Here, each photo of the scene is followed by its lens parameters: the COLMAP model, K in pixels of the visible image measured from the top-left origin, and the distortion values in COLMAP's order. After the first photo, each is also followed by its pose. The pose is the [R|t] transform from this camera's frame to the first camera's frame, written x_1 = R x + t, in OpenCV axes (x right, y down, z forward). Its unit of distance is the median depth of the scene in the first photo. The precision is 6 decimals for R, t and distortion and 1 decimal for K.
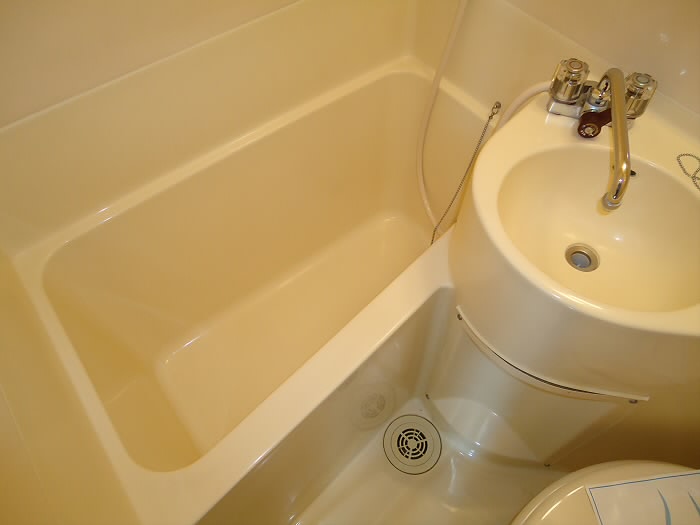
lens RADIAL K [[526.7, 0, 354.0], [0, 526.7, 262.0], [0, 0, 1]] dist [0.001827, 0.015173]
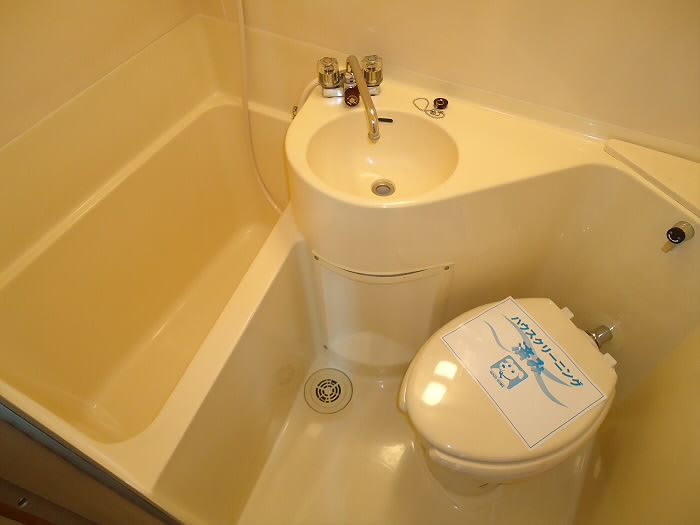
lens RADIAL K [[526.7, 0, 345.0], [0, 526.7, 265.0], [0, 0, 1]] dist [0.001827, 0.015173]
pose [[0.919546, -0.329406, 0.214305, -0.026039], [0.344343, 0.938174, -0.035458, 0.195423], [-0.189375, 0.106400, 0.976123, -0.319528]]
